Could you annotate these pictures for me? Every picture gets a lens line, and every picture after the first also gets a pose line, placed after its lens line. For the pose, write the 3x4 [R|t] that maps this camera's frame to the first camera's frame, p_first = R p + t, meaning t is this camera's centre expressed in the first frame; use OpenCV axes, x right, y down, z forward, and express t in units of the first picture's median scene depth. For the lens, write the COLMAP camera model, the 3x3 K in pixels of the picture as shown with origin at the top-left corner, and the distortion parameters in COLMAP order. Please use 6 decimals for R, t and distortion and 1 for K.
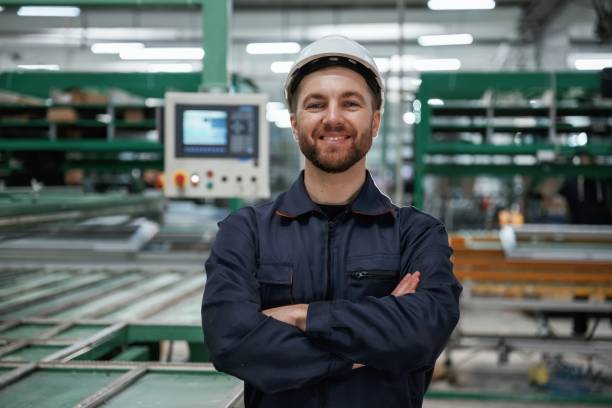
lens RADIAL K [[1154.1, 0, 306.0], [0, 1154.1, 204.0], [0, 0, 1]] dist [0.034583, -0.093856]
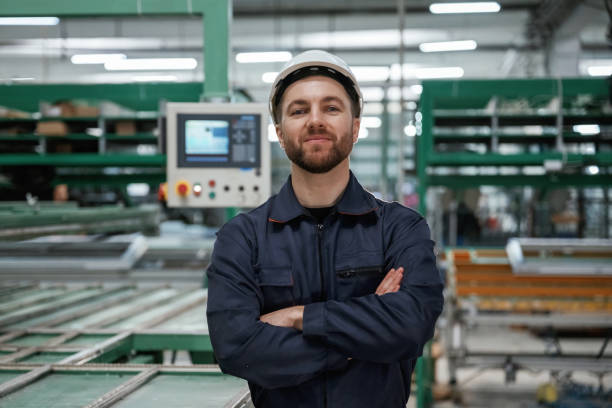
lens RADIAL K [[1010.9, 0, 306.0], [0, 1010.9, 204.0], [0, 0, 1]] dist [-0.005438, 0.110214]
pose [[0.999801, -0.008505, -0.018063, 0.016778], [0.008698, 0.999905, 0.010647, -0.020861], [0.017971, -0.010802, 0.999780, 0.155634]]
